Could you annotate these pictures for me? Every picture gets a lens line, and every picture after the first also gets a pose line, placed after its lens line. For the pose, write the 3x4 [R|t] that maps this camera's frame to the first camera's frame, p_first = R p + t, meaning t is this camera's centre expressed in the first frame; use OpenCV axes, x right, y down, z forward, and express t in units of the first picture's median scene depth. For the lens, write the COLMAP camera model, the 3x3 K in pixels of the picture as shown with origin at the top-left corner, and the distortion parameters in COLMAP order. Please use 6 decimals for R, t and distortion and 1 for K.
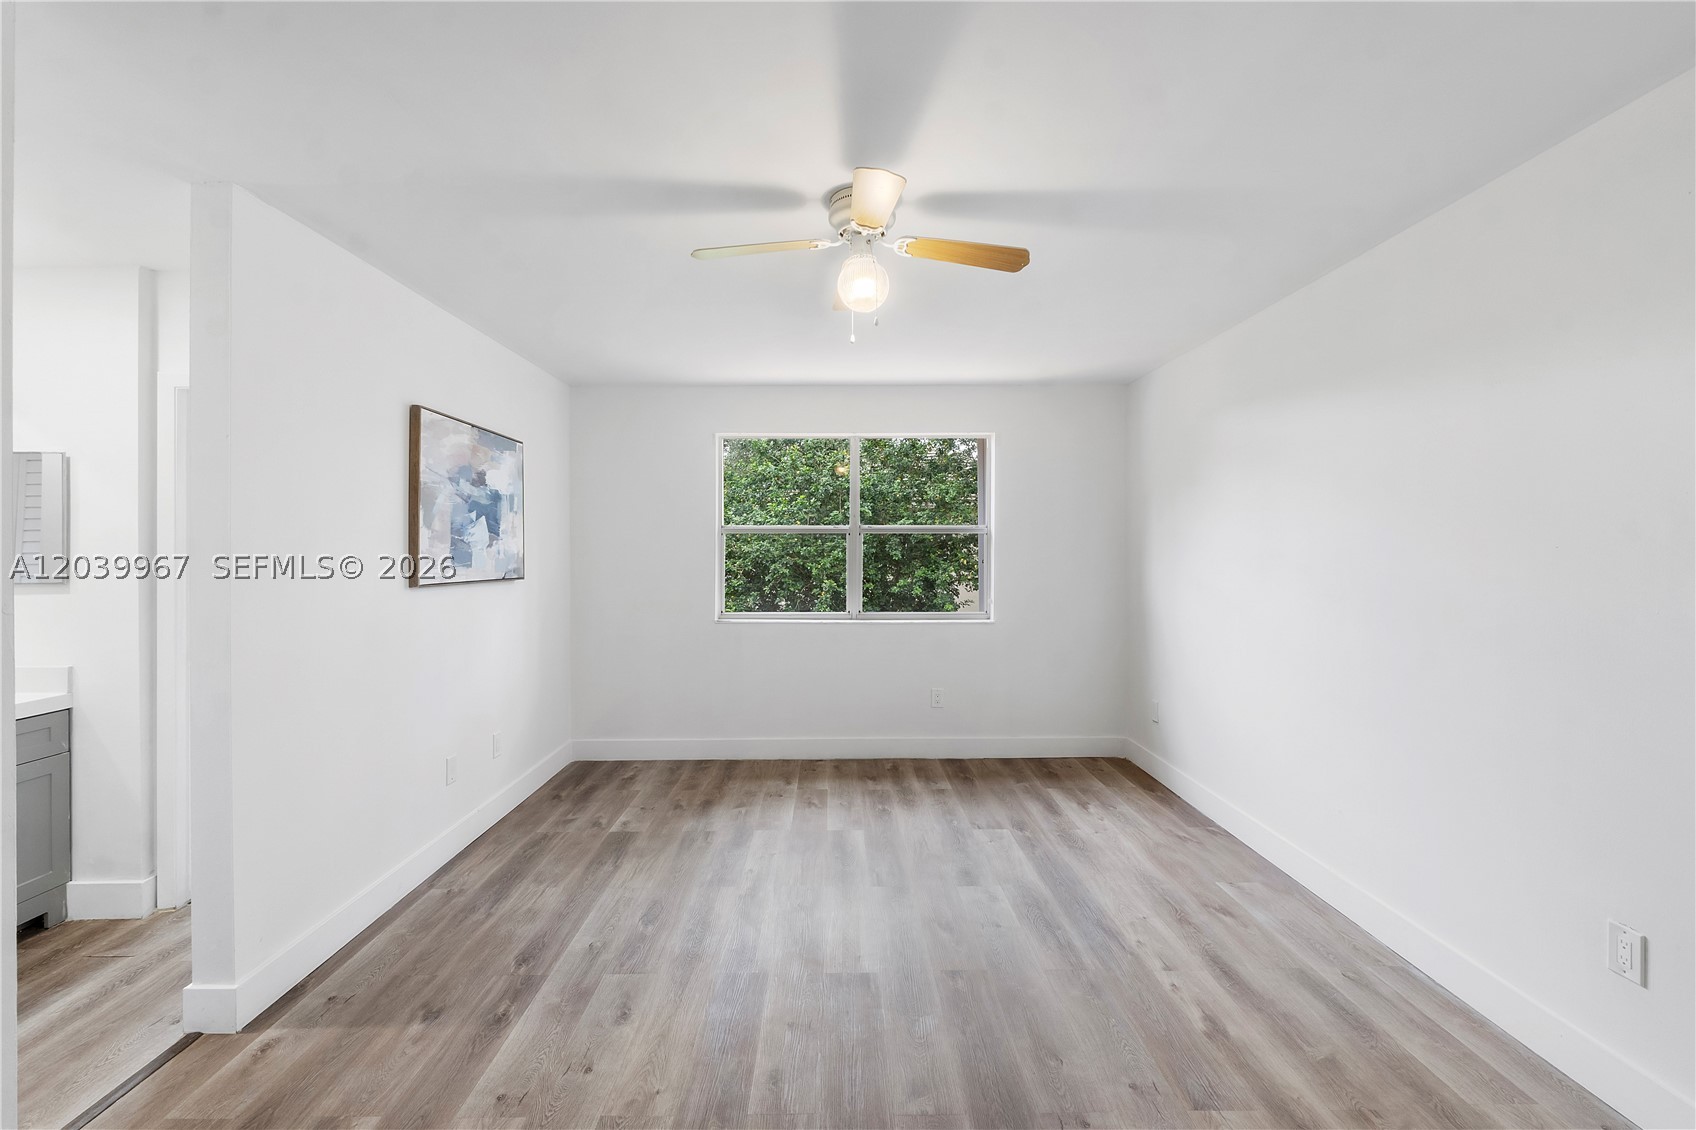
lens RADIAL K [[724.7, 0, 846.0], [0, 724.7, 547.5], [0, 0, 1]] dist [-0.009090, -0.000238]
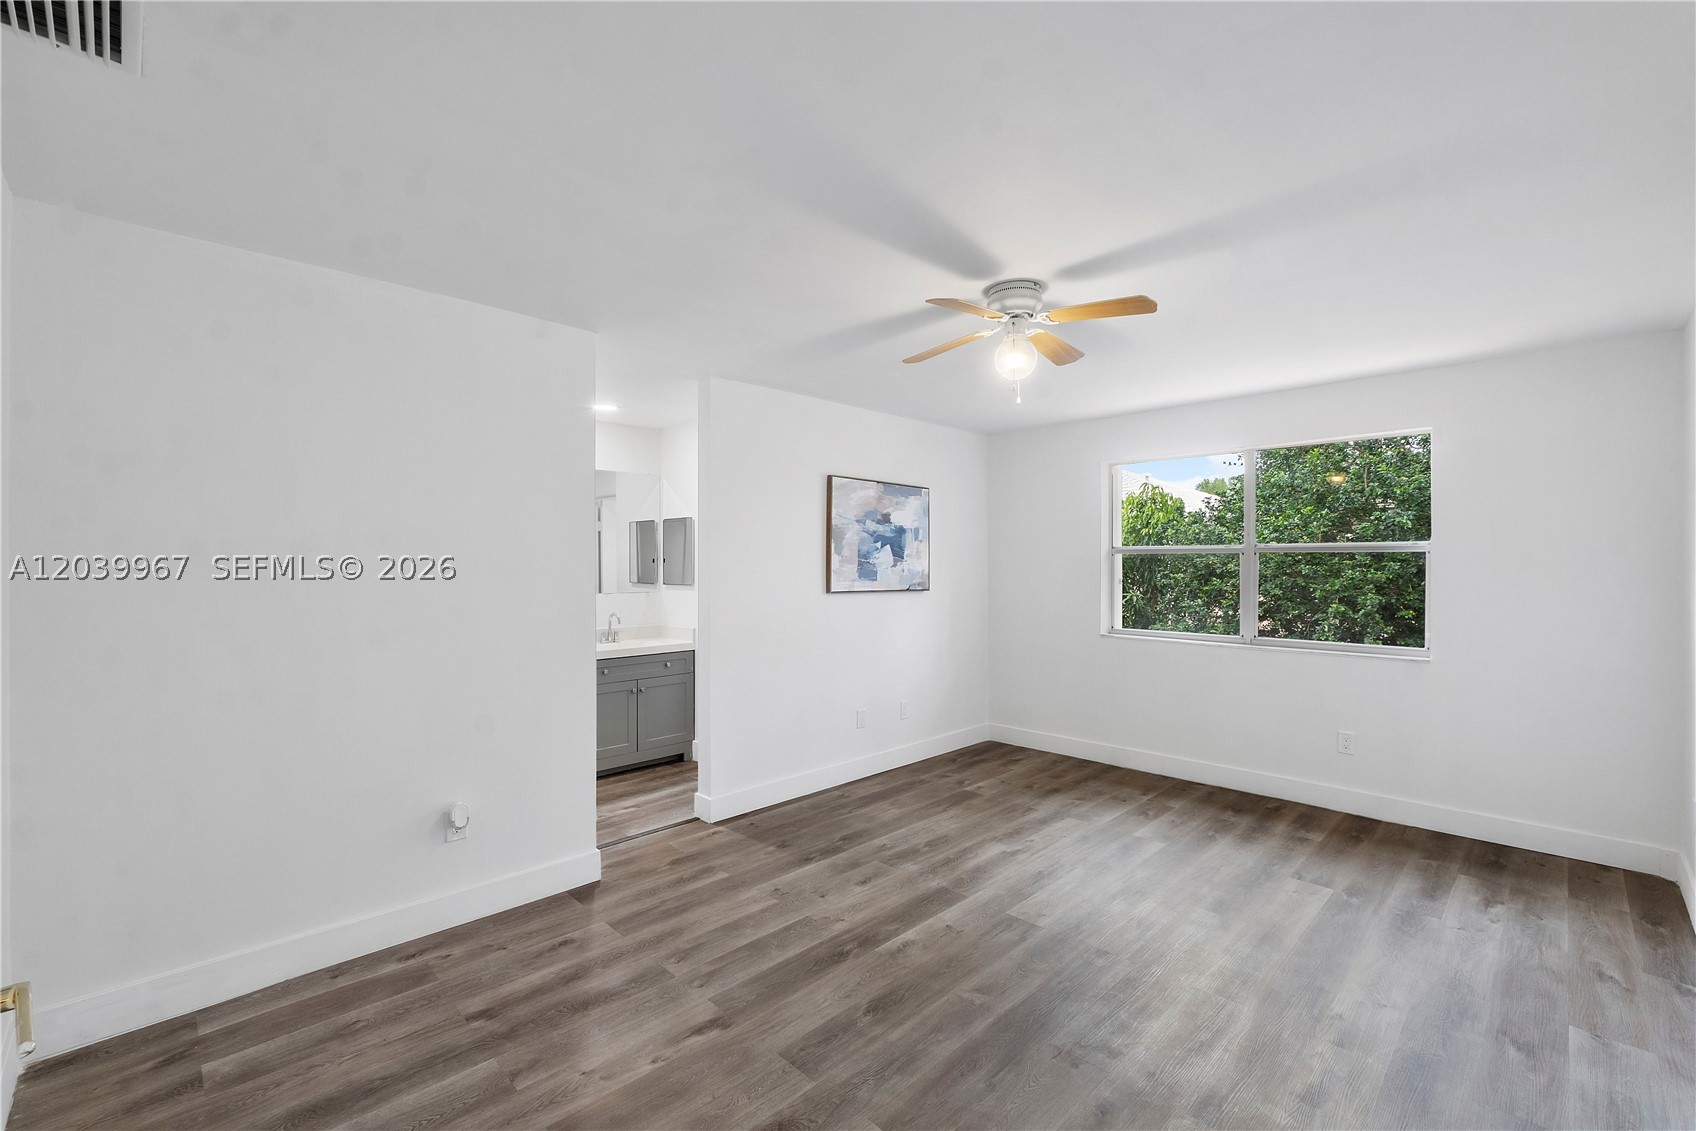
lens RADIAL K [[724.7, 0, 838.1], [0, 724.7, 559.3], [0, 0, 1]] dist [-0.009090, -0.000238]
pose [[0.686966, -0.002449, -0.726686, 0.482682], [-0.002380, 0.999981, -0.005620, -0.007330], [0.726686, 0.005591, 0.686947, -0.046628]]
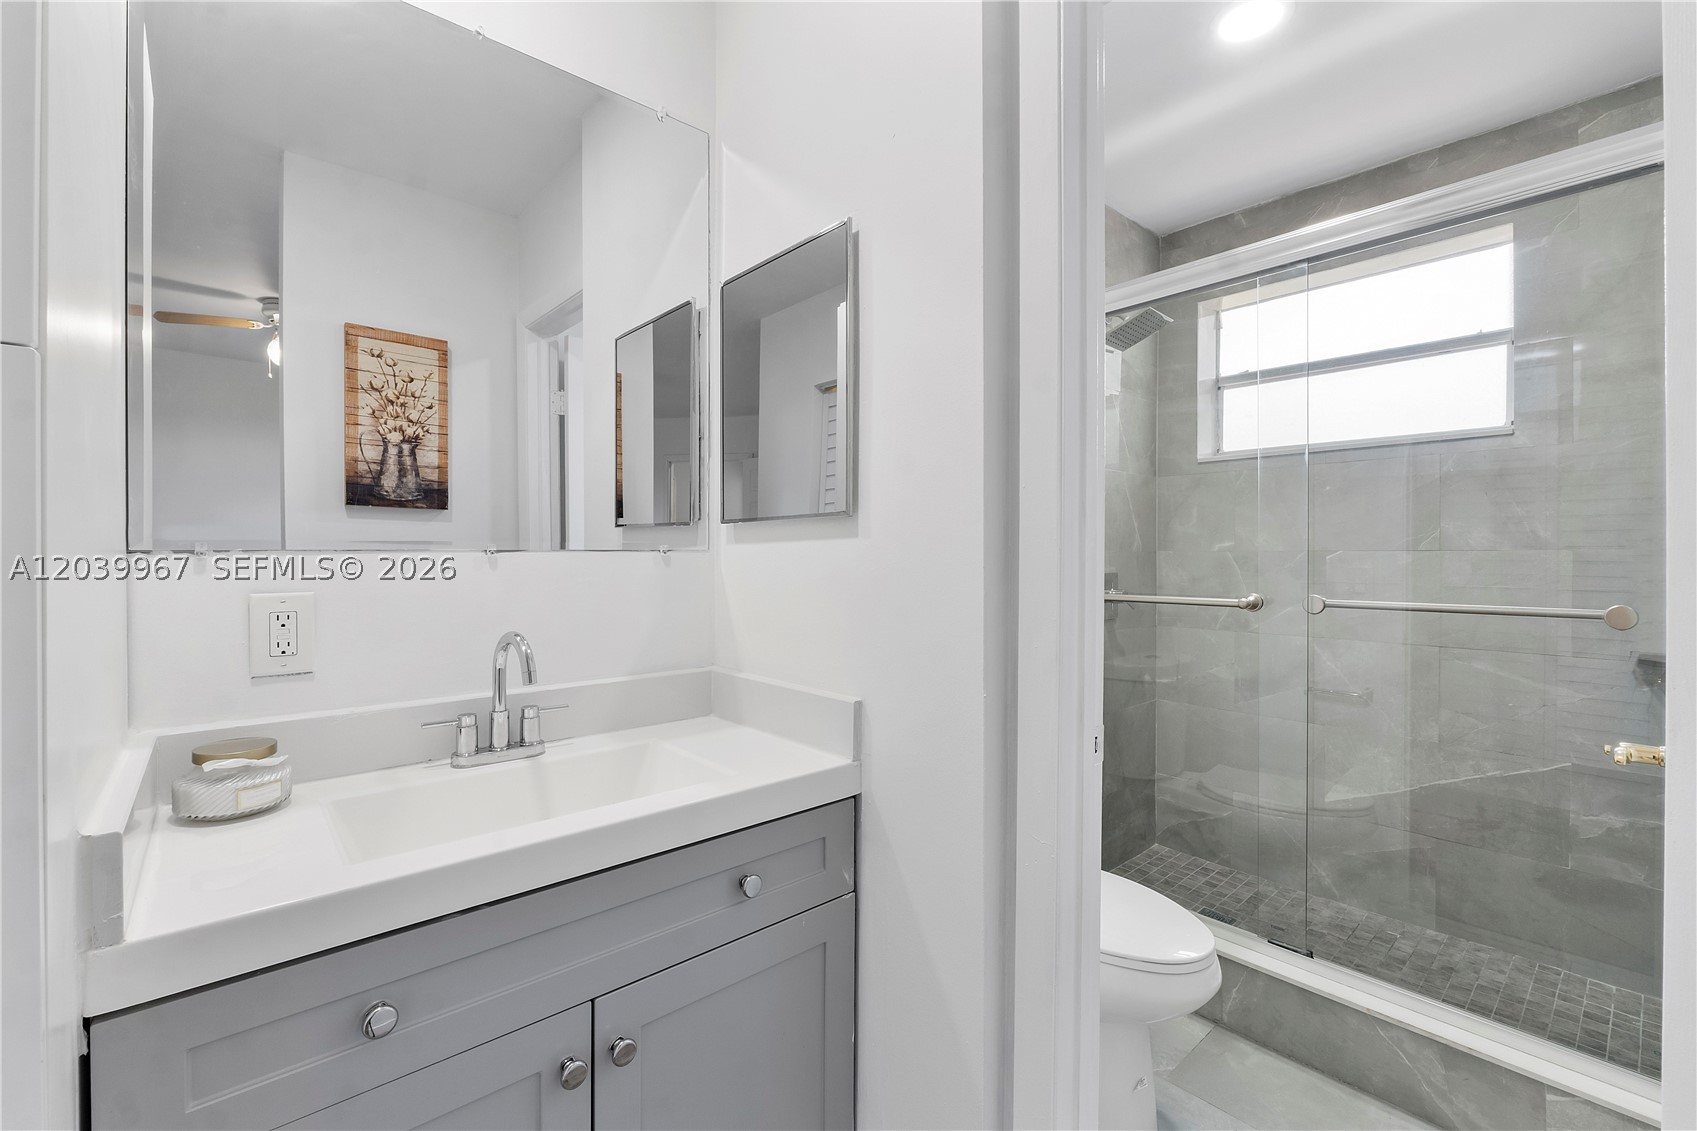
lens RADIAL K [[725.1, 0, 845.6], [0, 725.1, 557.8], [0, 0, 1]] dist [-0.009090, -0.000238]
pose [[0.642969, 0.009167, -0.765837, -0.599912], [-0.000353, 0.999932, 0.011672, 0.059287], [0.765892, -0.007234, 0.642928, 0.568657]]
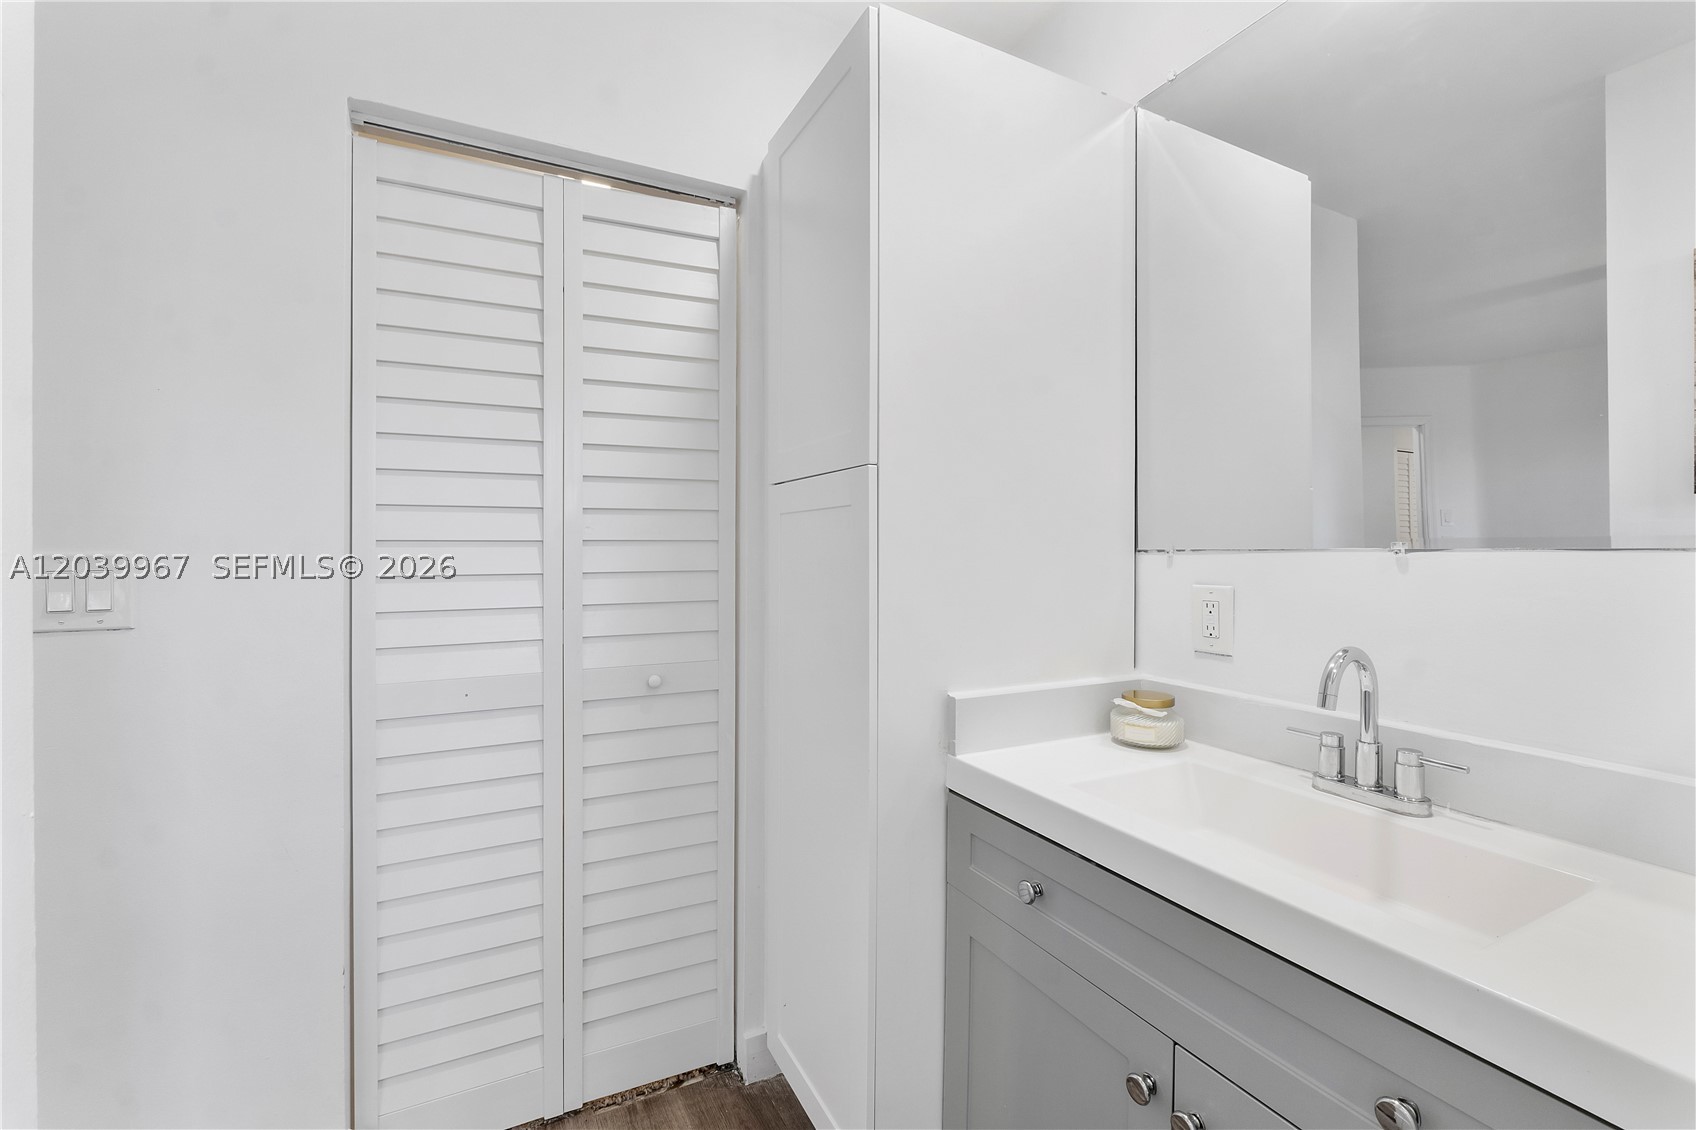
lens RADIAL K [[724.7, 0, 850.9], [0, 724.7, 554.4], [0, 0, 1]] dist [-0.009090, -0.000238]
pose [[-0.899636, 0.001361, -0.436638, -0.663561], [0.000745, 0.999998, 0.001582, 0.061337], [0.436640, 0.001098, -0.899636, 0.854190]]
